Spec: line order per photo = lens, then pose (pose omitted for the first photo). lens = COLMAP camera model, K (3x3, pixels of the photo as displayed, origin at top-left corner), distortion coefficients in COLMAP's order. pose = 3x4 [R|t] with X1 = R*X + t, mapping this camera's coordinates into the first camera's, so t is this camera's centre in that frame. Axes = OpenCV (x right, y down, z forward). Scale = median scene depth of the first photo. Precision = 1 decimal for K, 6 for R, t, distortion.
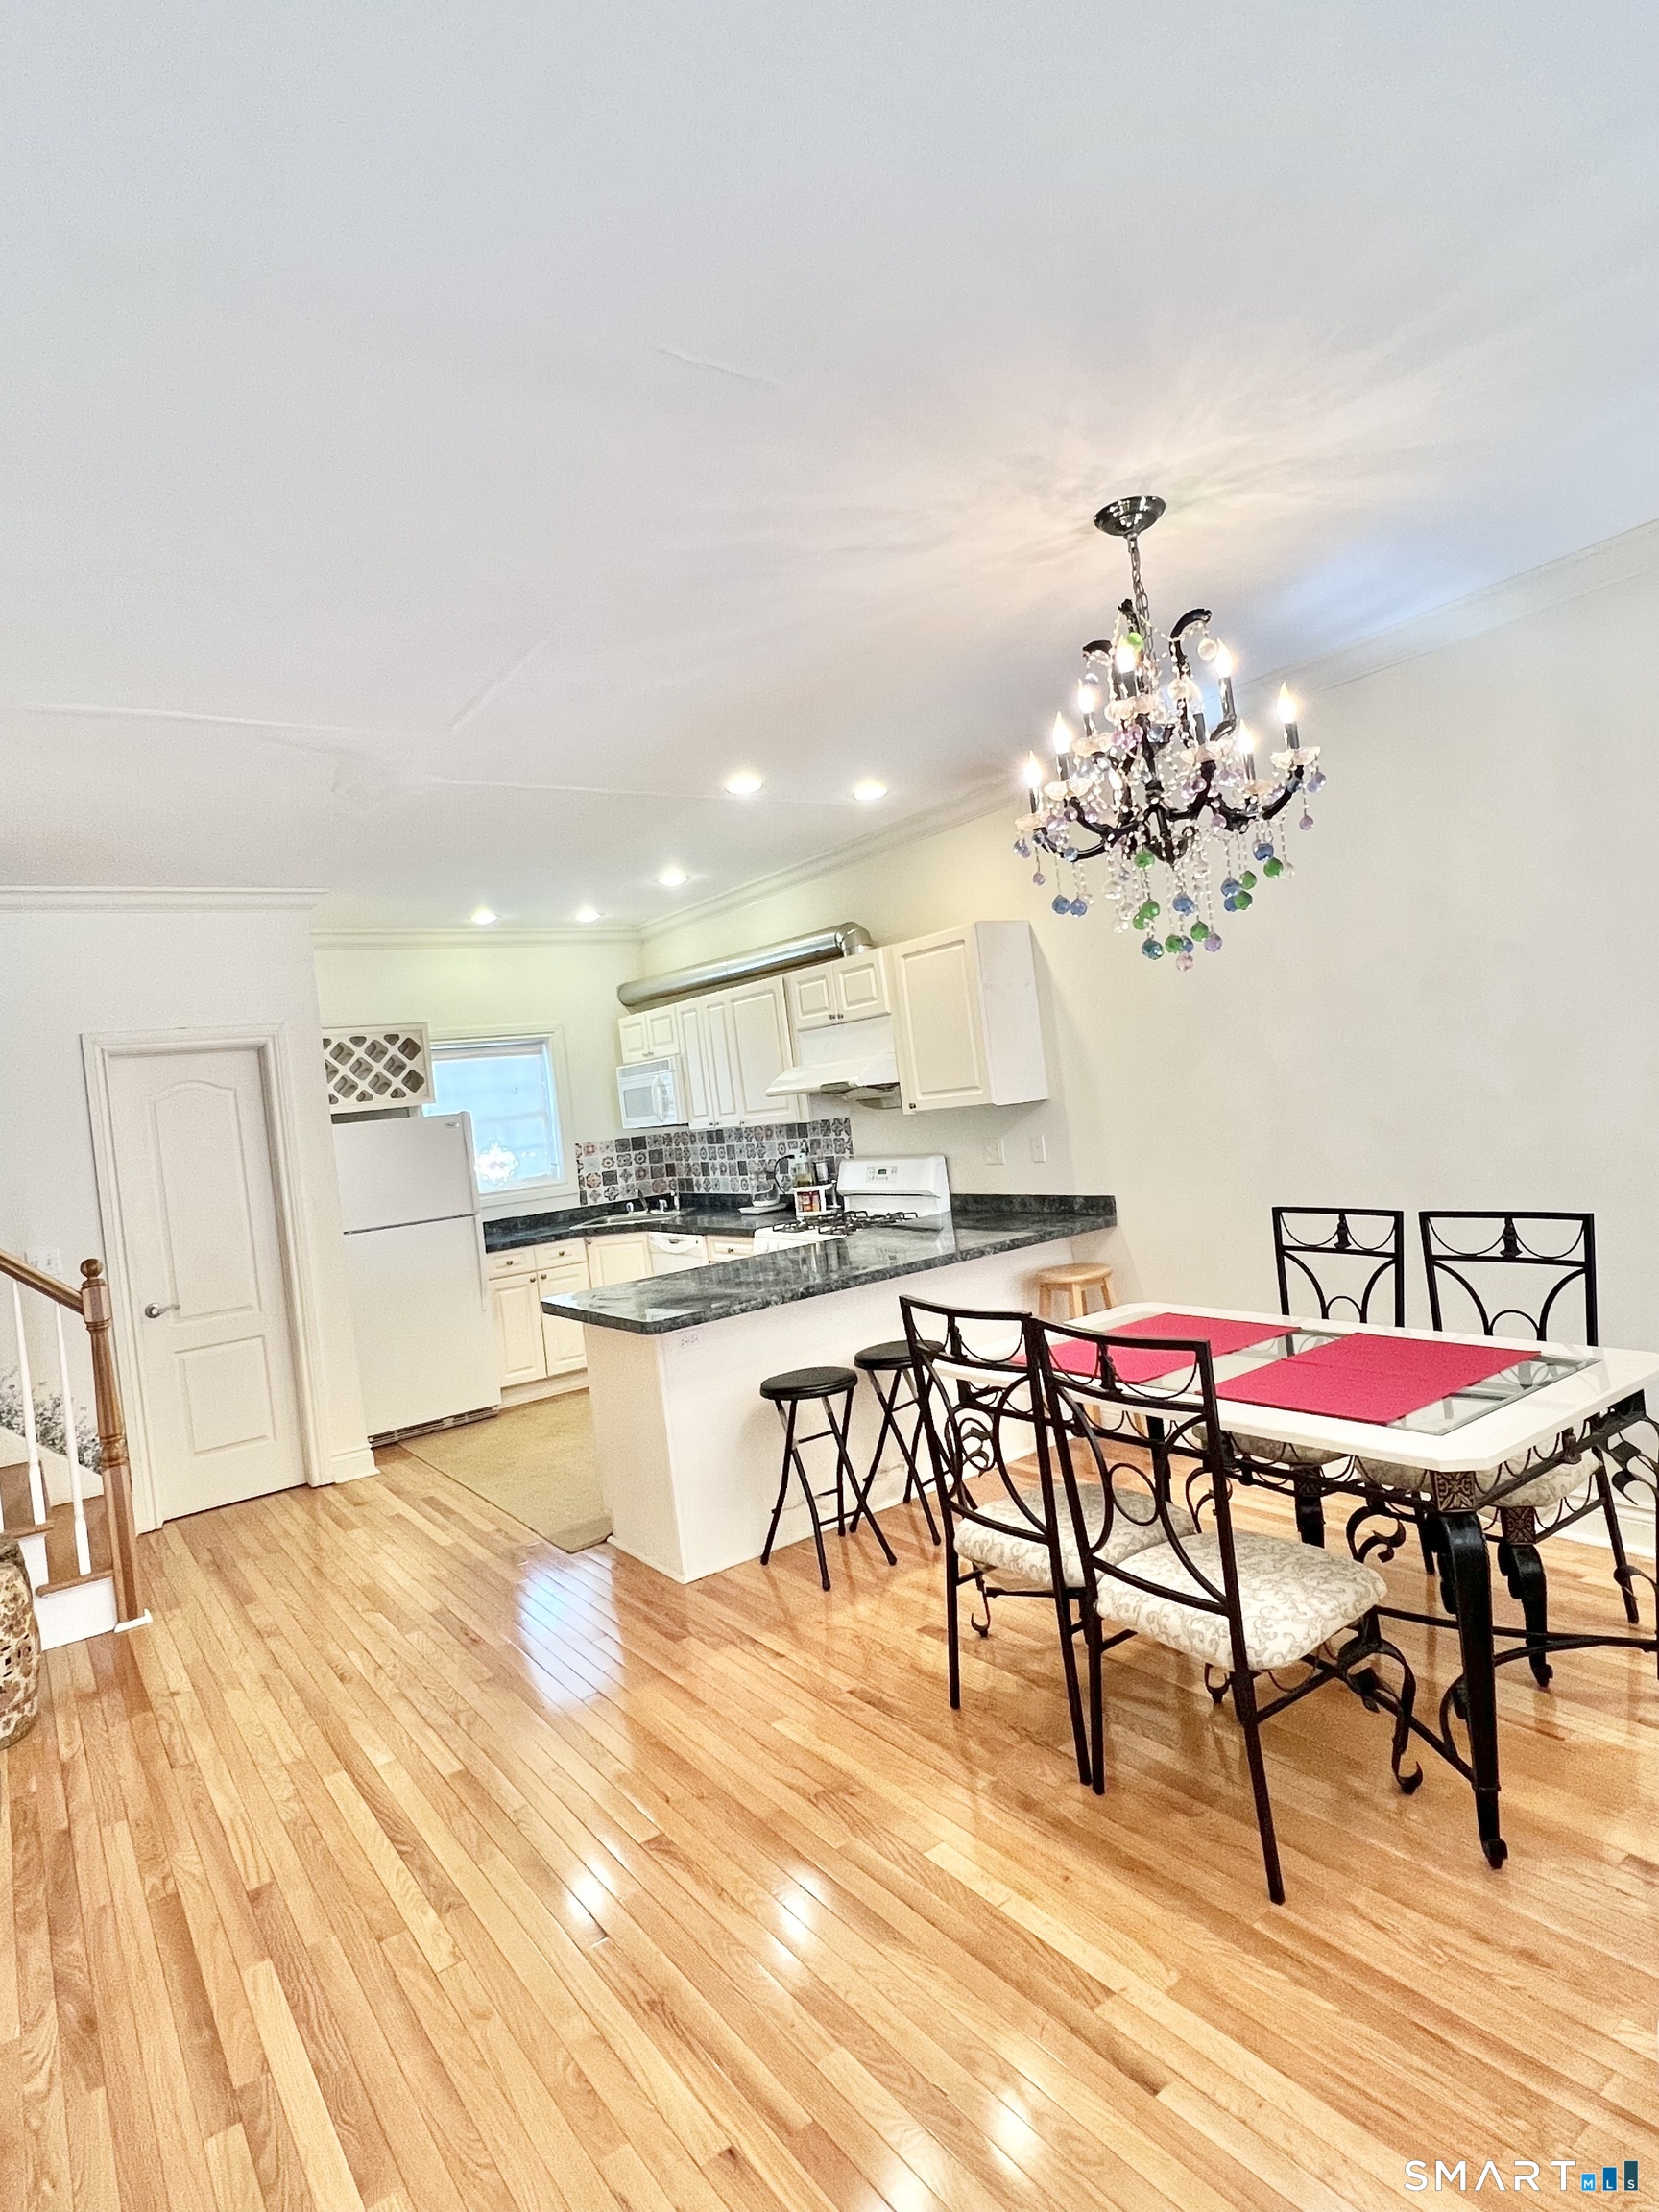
lens RADIAL K [[1208.9, 0, 829.5], [0, 1208.9, 1106.0], [0, 0, 1]] dist [-0.001016, -0.001031]
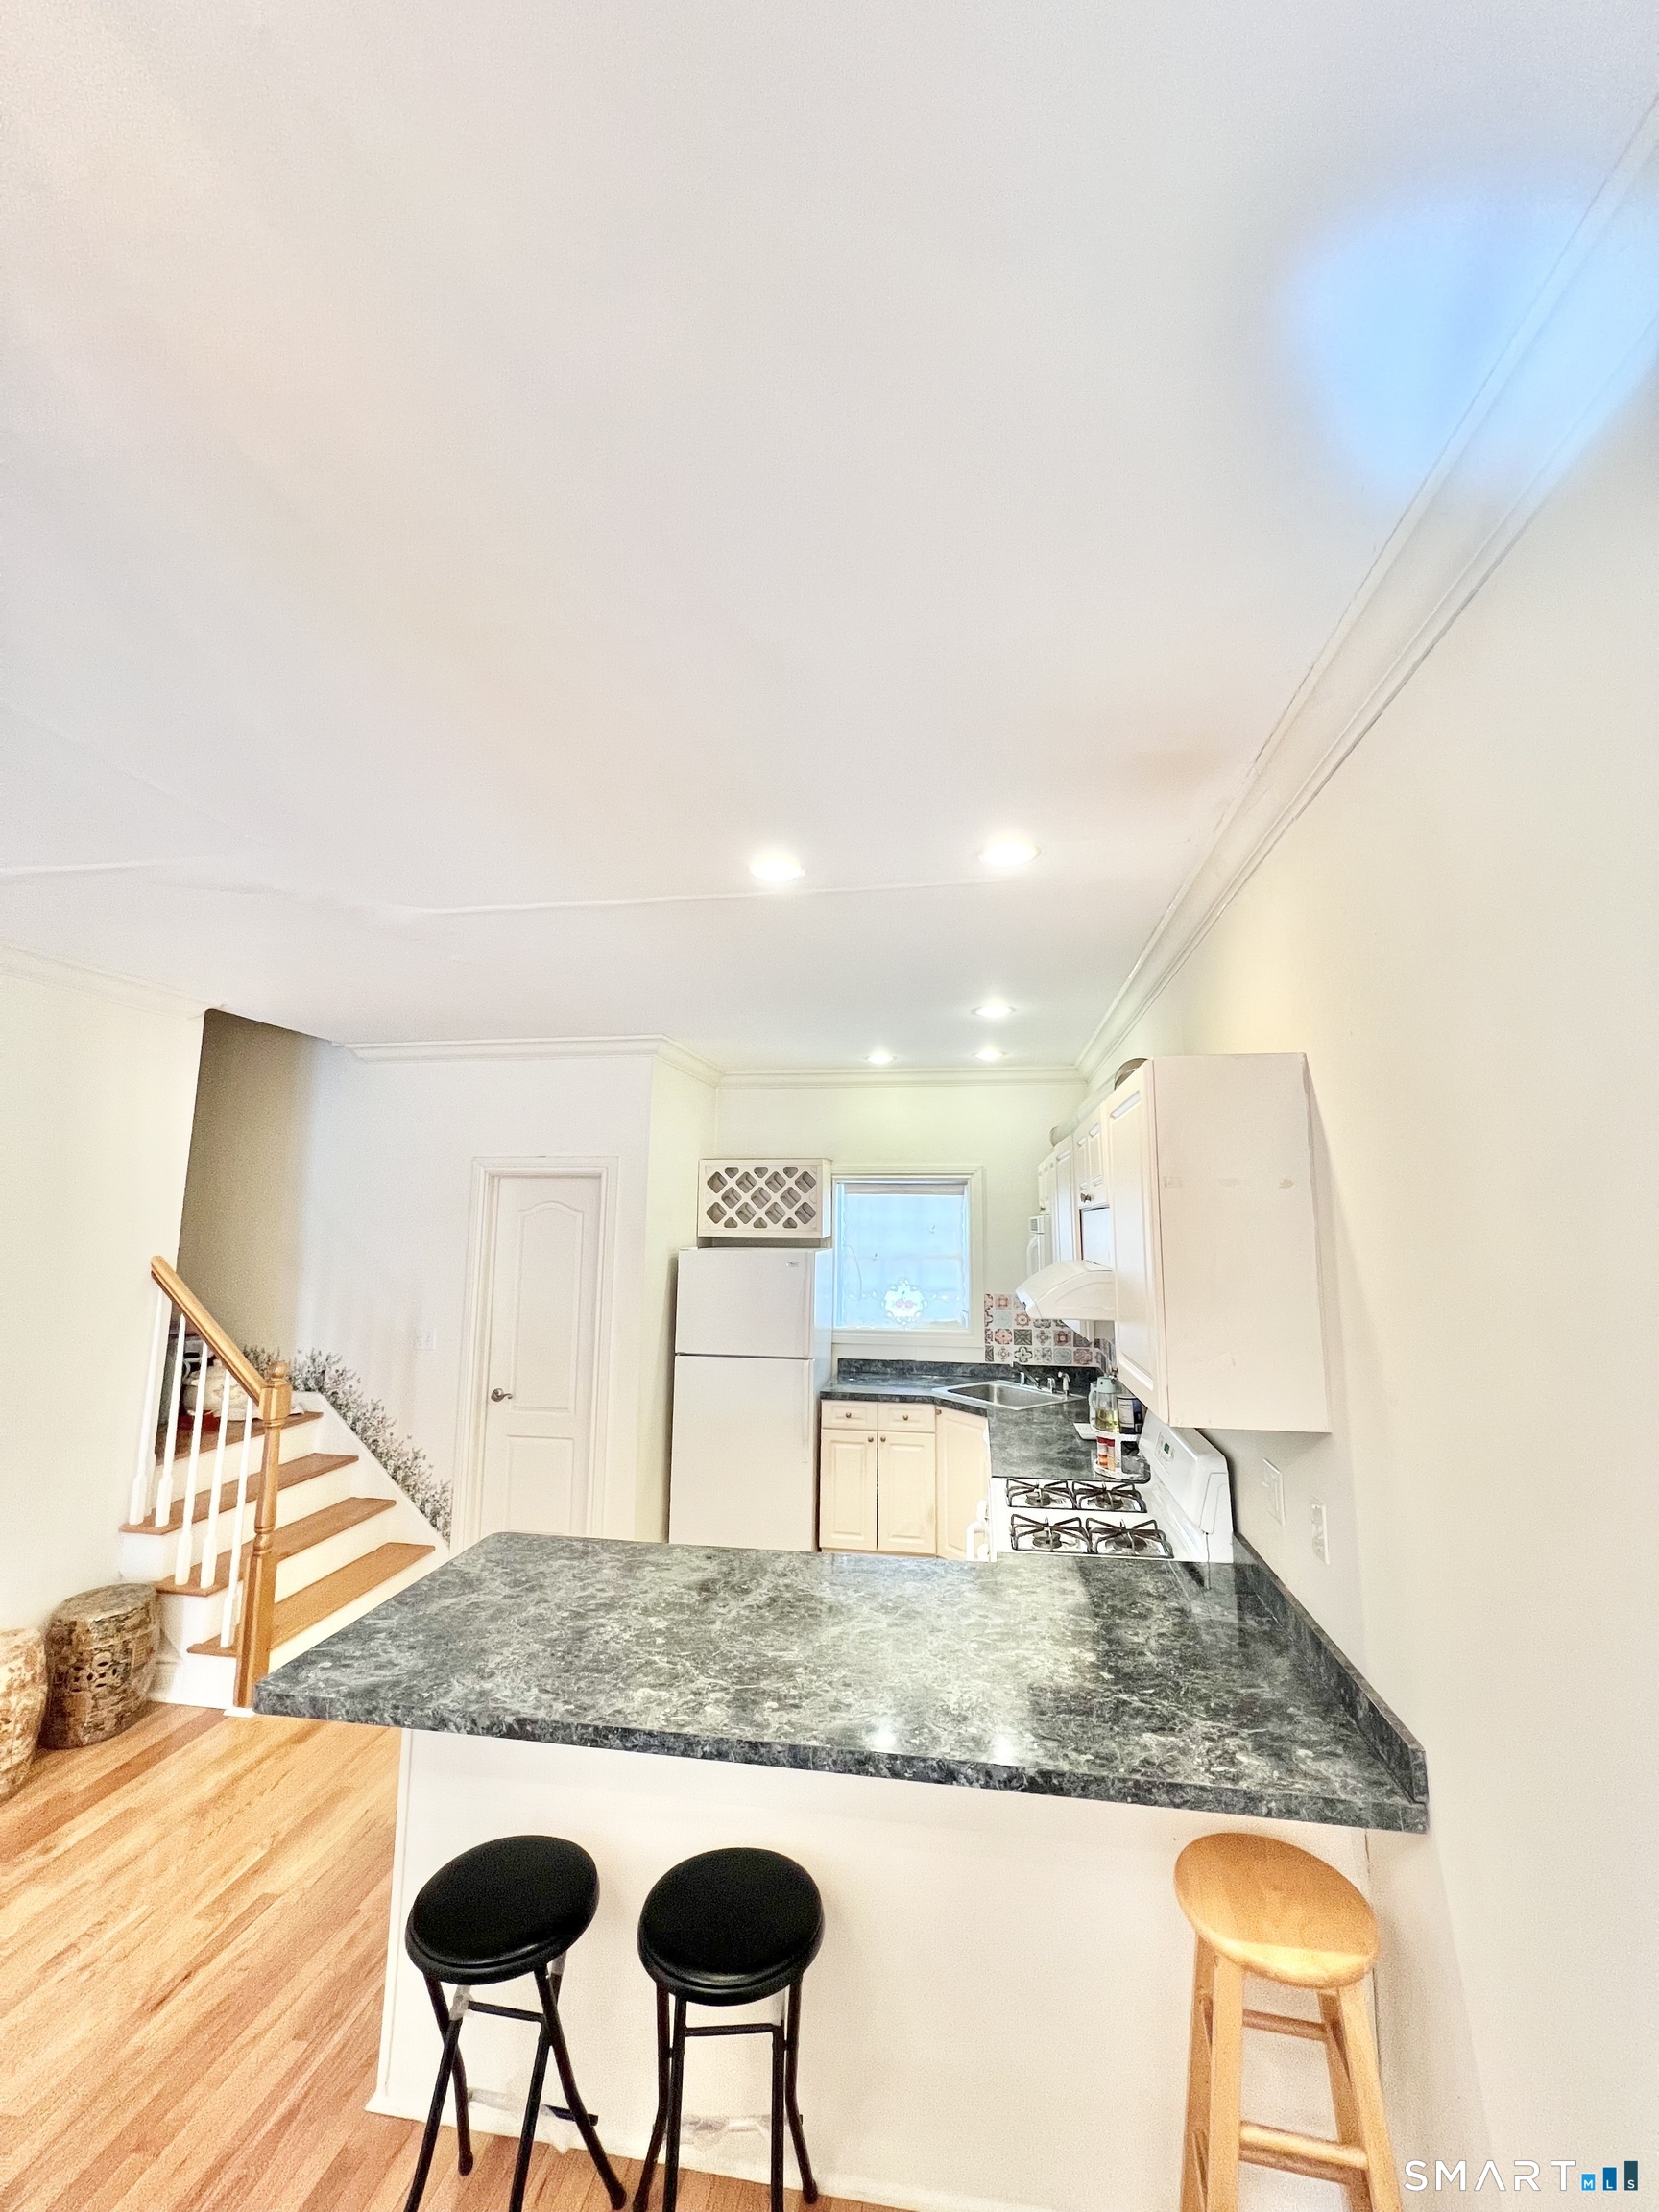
lens RADIAL K [[890.9, 0, 829.5], [0, 890.9, 1106.0], [0, 0, 1]] dist [0.000828, 0.000025]
pose [[0.706045, 0.025295, -0.707715, 0.218432], [-0.093550, 0.993935, -0.057803, -0.071665], [0.701961, 0.107018, 0.704130, 0.468084]]
